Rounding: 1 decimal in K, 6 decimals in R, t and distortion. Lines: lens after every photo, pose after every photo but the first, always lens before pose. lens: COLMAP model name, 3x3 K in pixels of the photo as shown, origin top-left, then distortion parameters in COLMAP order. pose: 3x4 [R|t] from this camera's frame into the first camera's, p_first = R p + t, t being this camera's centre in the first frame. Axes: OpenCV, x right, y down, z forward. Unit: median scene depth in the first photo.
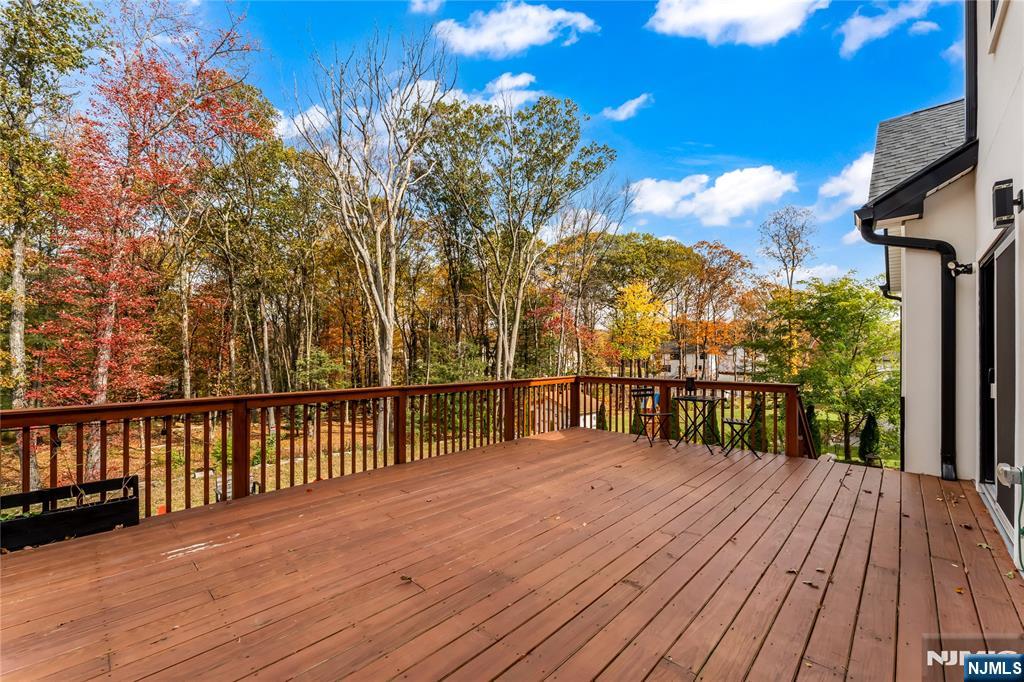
lens RADIAL K [[416.2, 0, 510.0], [0, 416.2, 356.5], [0, 0, 1]] dist [-0.000861, -0.000047]
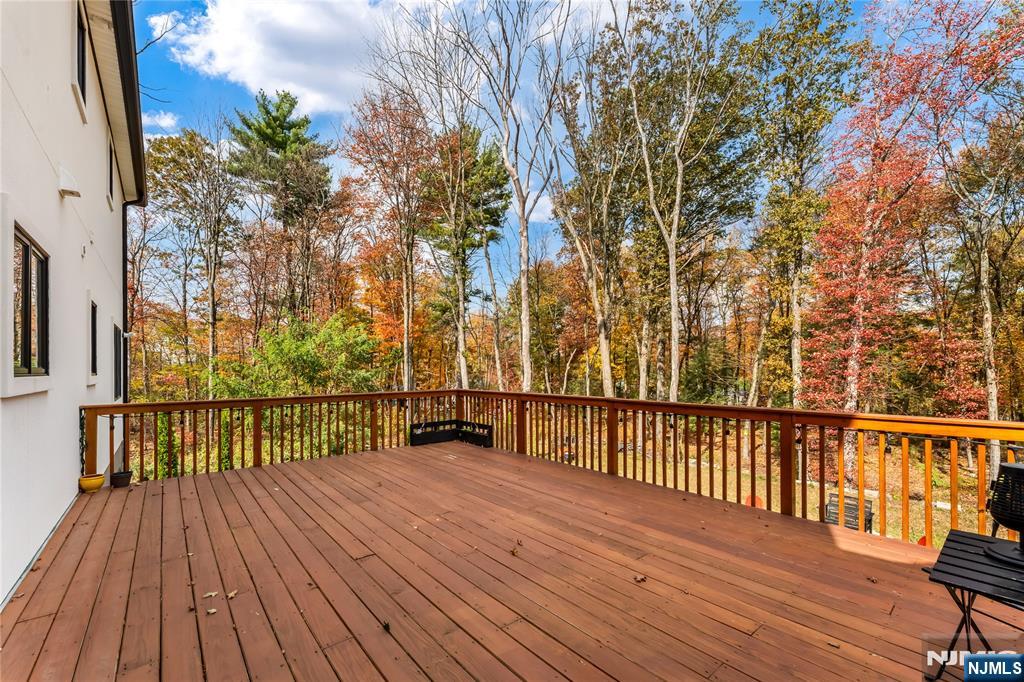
lens RADIAL K [[419.0, 0, 509.5], [0, 419.0, 365.0], [0, 0, 1]] dist [-0.001593, -0.000239]
pose [[-0.114722, -0.005403, -0.993383, 0.147435], [0.006003, 0.999963, -0.006132, -0.000872], [0.993380, -0.006666, -0.114685, 0.164190]]
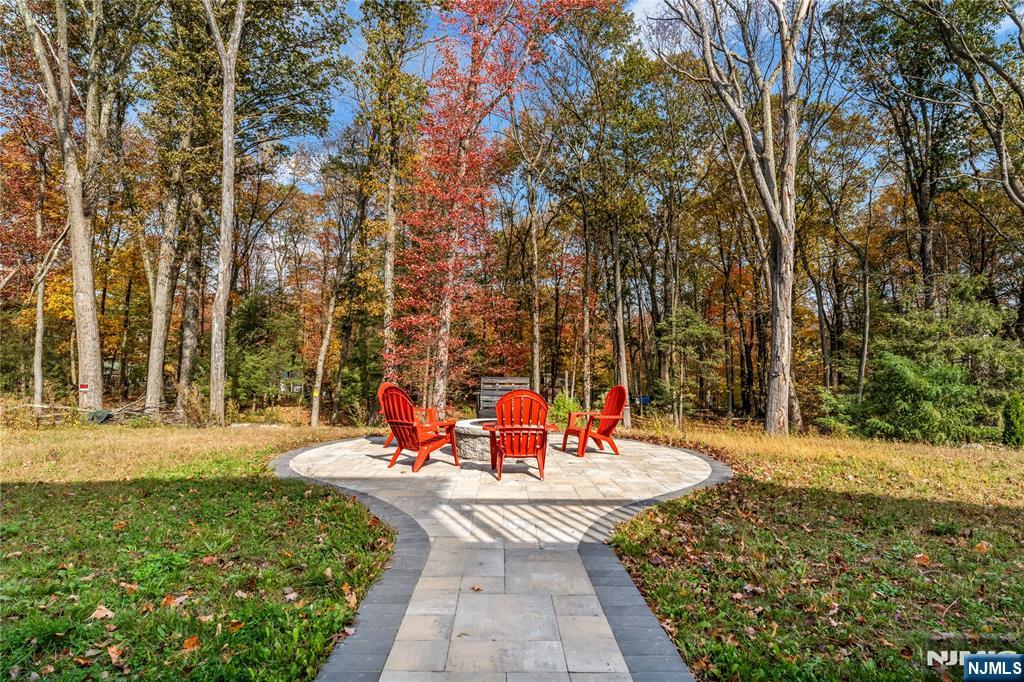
lens RADIAL K [[532.1, 0, 512.0], [0, 532.1, 341.0], [0, 0, 1]] dist [-0.002869, -0.000158]
pose [[0.709251, -0.018129, -0.704723, -0.036079], [-0.017253, 0.998924, -0.043060, 0.117134], [0.704745, 0.042699, 0.708175, 0.192732]]
